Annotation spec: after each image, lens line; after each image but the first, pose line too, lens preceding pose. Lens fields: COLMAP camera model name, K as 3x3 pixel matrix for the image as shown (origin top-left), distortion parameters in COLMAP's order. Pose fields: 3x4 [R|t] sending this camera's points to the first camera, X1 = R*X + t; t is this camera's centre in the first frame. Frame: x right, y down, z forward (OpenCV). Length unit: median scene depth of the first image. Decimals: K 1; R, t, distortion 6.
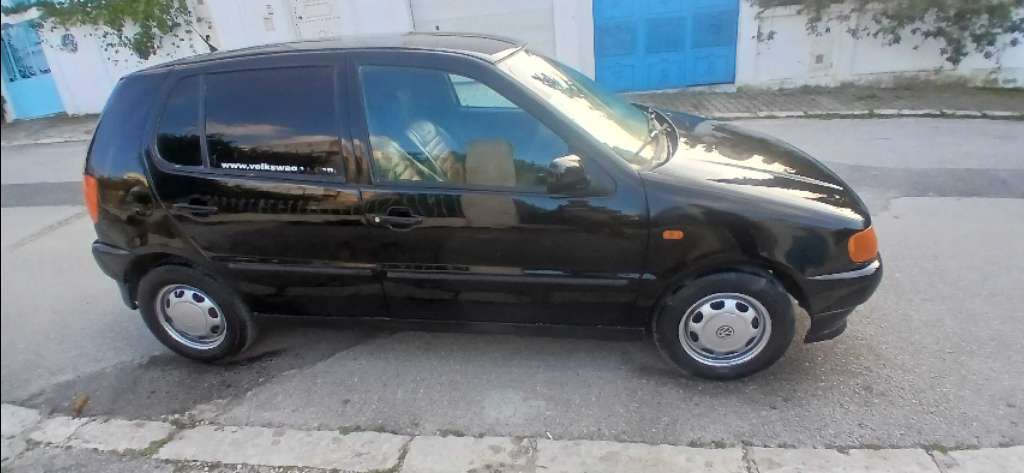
lens RADIAL K [[528.8, 0, 522.4], [0, 528.8, 238.8], [0, 0, 1]] dist [0.002058, -0.050638]
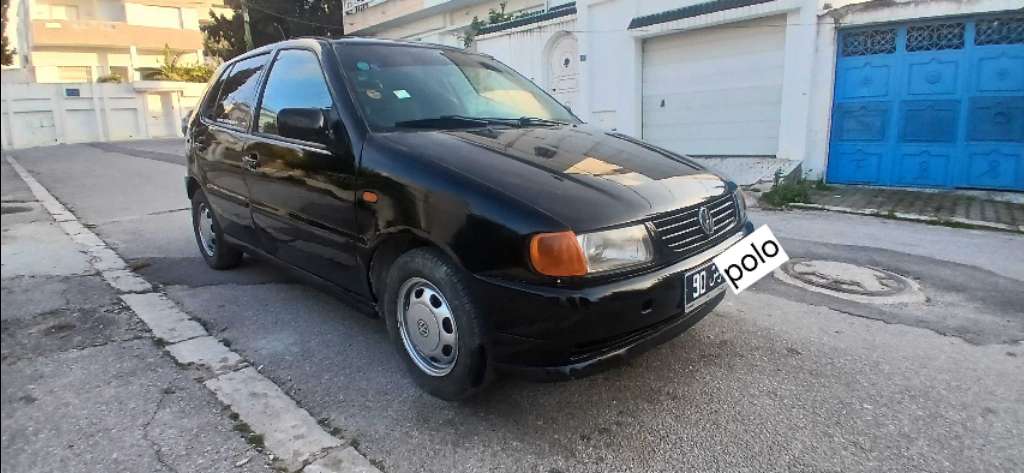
lens RADIAL K [[528.8, 0, 522.4], [0, 528.8, 238.8], [0, 0, 1]] dist [0.002058, -0.050638]
pose [[0.799575, 0.185183, -0.571303, 0.932486], [-0.281456, 0.955884, -0.084075, 0.059820], [0.530530, 0.228021, 0.816422, 0.325731]]
